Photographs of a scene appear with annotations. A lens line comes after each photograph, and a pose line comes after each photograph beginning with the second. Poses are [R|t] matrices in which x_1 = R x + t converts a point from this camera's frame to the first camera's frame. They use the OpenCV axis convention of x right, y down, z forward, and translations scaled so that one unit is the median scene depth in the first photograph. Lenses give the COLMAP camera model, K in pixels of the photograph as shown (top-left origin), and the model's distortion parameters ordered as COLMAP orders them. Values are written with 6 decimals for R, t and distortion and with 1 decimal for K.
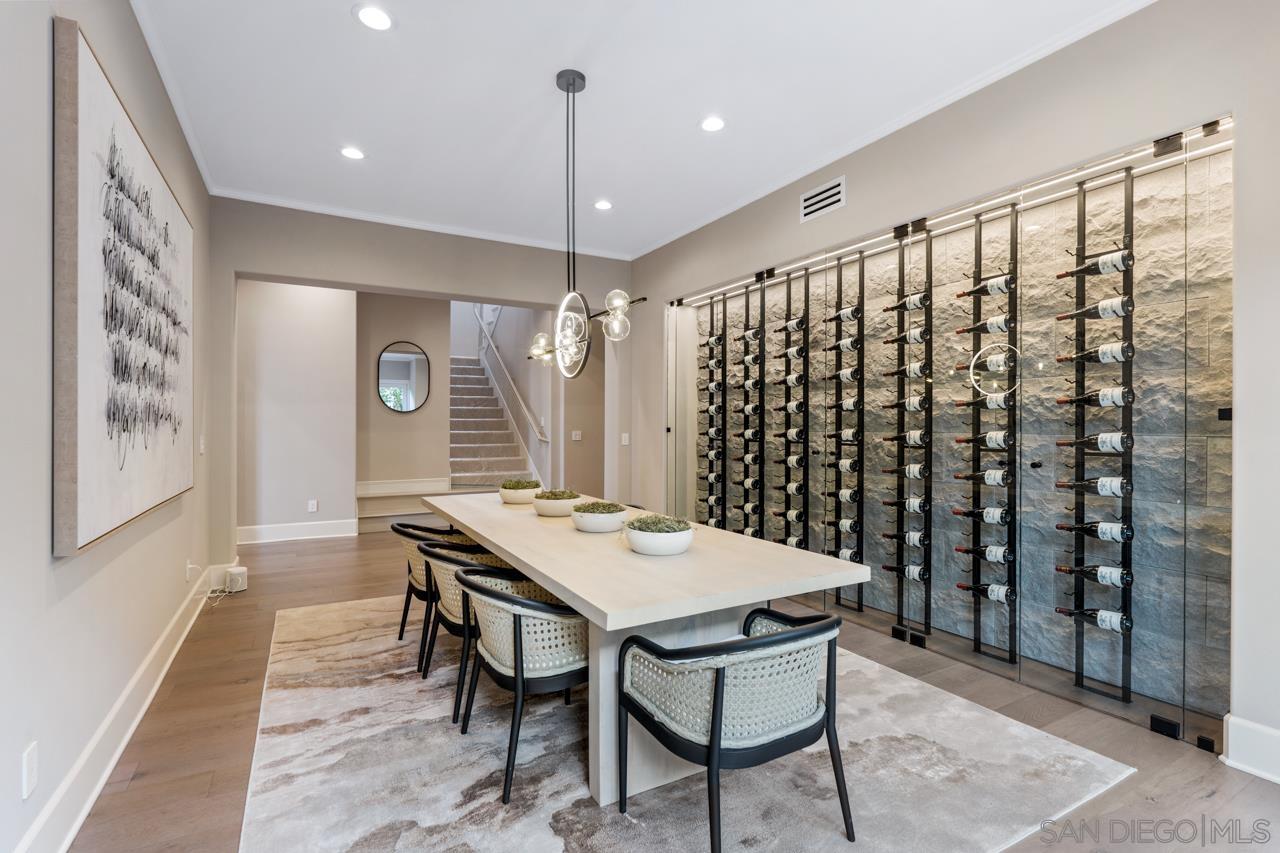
lens RADIAL K [[600.2, 0, 646.6], [0, 600.2, 423.1], [0, 0, 1]] dist [-0.001506, 0.000068]
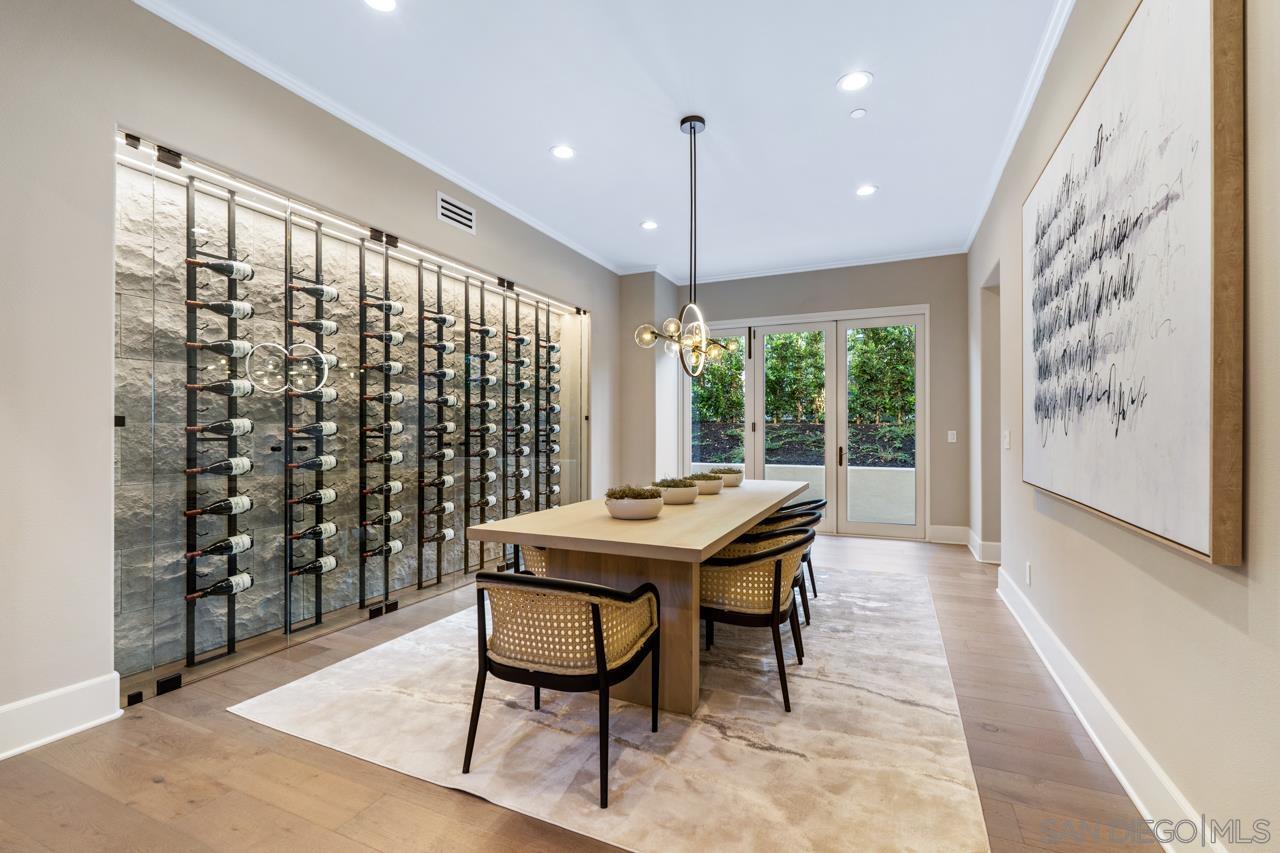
lens RADIAL K [[570.1, 0, 644.2], [0, 570.1, 430.9], [0, 0, 1]] dist [0.001836, 0.000456]
pose [[-0.600507, -0.000477, 0.799619, -0.856572], [-0.000067, 1.000000, 0.000547, 0.026112], [-0.799619, 0.000275, -0.600507, 1.556982]]
